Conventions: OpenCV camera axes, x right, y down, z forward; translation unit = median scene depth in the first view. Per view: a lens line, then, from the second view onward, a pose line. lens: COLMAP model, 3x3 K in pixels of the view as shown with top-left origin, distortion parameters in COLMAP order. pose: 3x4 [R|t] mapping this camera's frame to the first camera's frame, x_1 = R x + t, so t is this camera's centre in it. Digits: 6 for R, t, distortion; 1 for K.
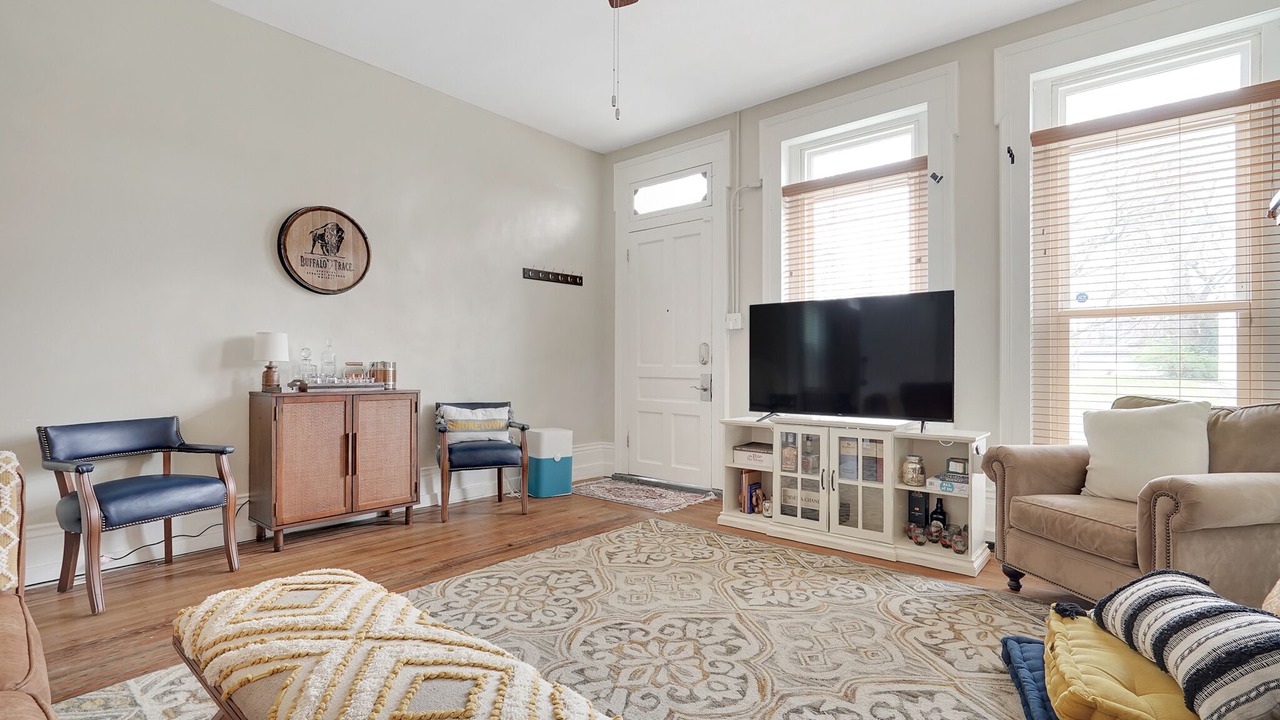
lens RADIAL K [[589.3, 0, 644.8], [0, 589.3, 364.3], [0, 0, 1]] dist [-0.003464, 0.000461]
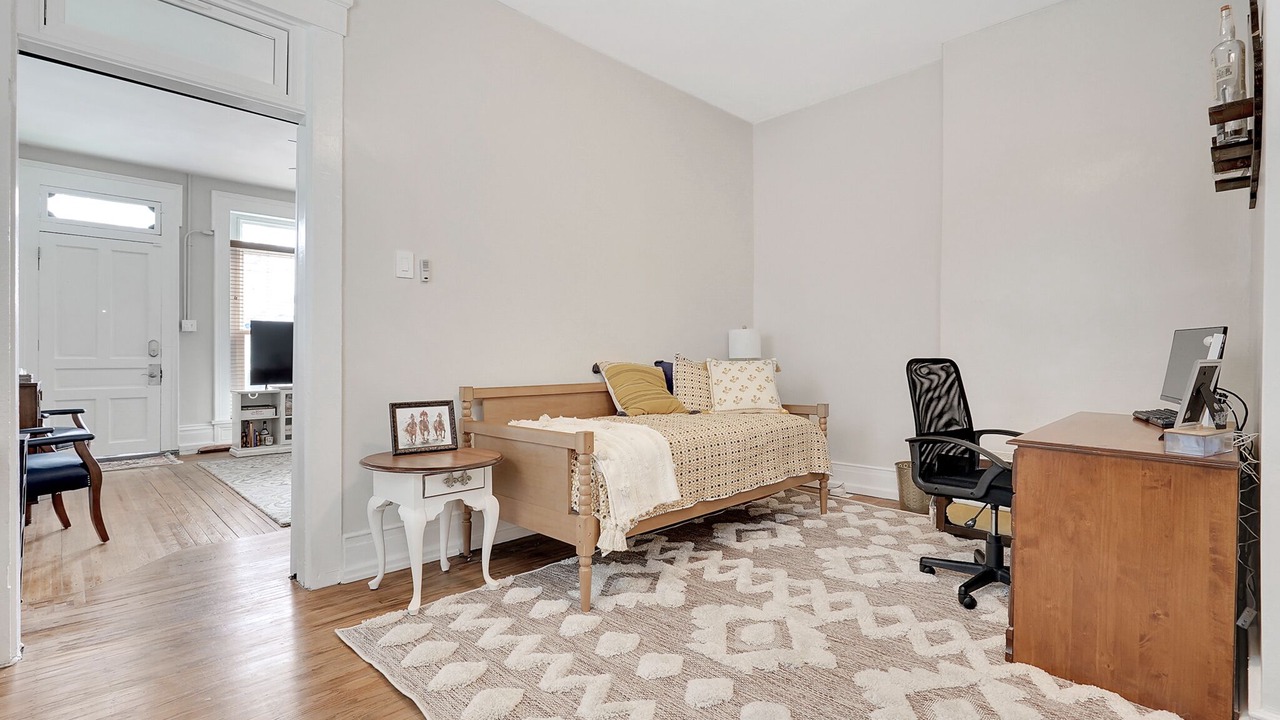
lens RADIAL K [[589.3, 0, 646.2], [0, 589.3, 352.1], [0, 0, 1]] dist [-0.003464, 0.000461]
pose [[0.070026, 0.004759, 0.997534, -1.602569], [-0.000180, 0.999989, -0.004759, -0.005893], [-0.997545, 0.000154, 0.070026, -0.238365]]
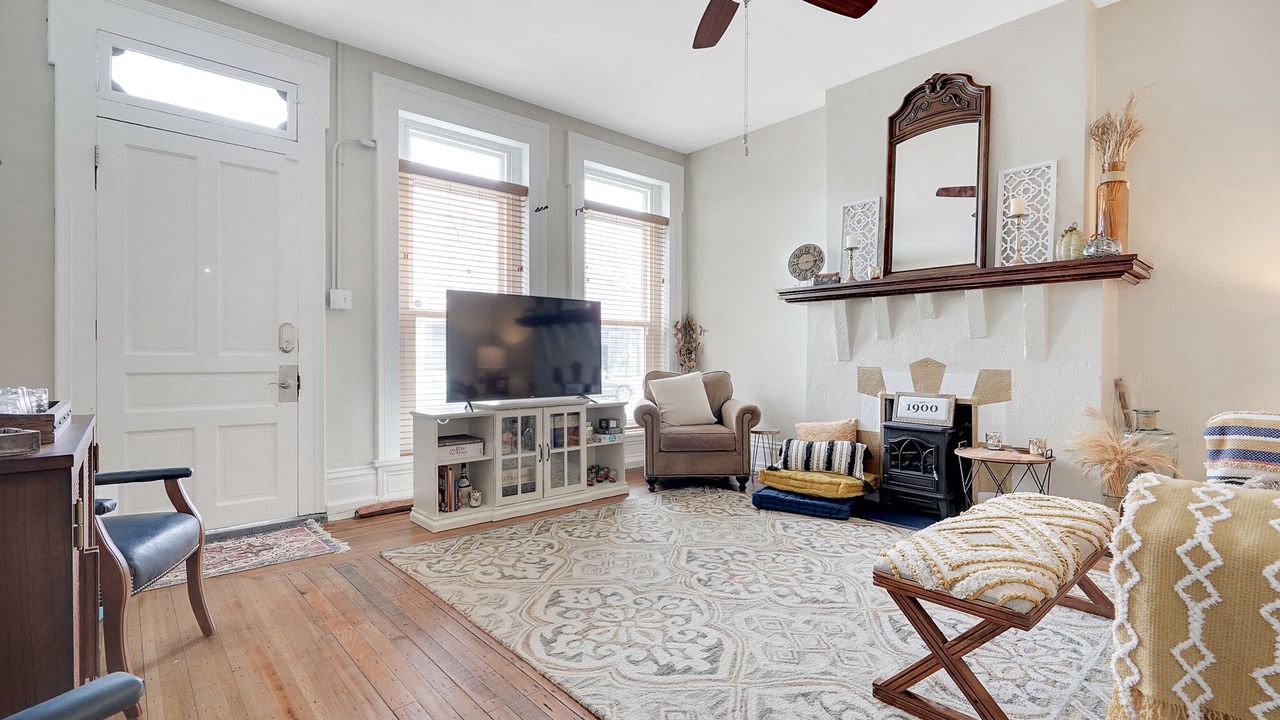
lens RADIAL K [[589.3, 0, 638.6], [0, 589.3, 356.6], [0, 0, 1]] dist [-0.003464, 0.000461]
pose [[0.135042, -0.000728, 0.990840, -0.825713], [-0.001392, 0.999999, 0.000925, 0.005997], [-0.990839, -0.001504, 0.135041, 0.671511]]
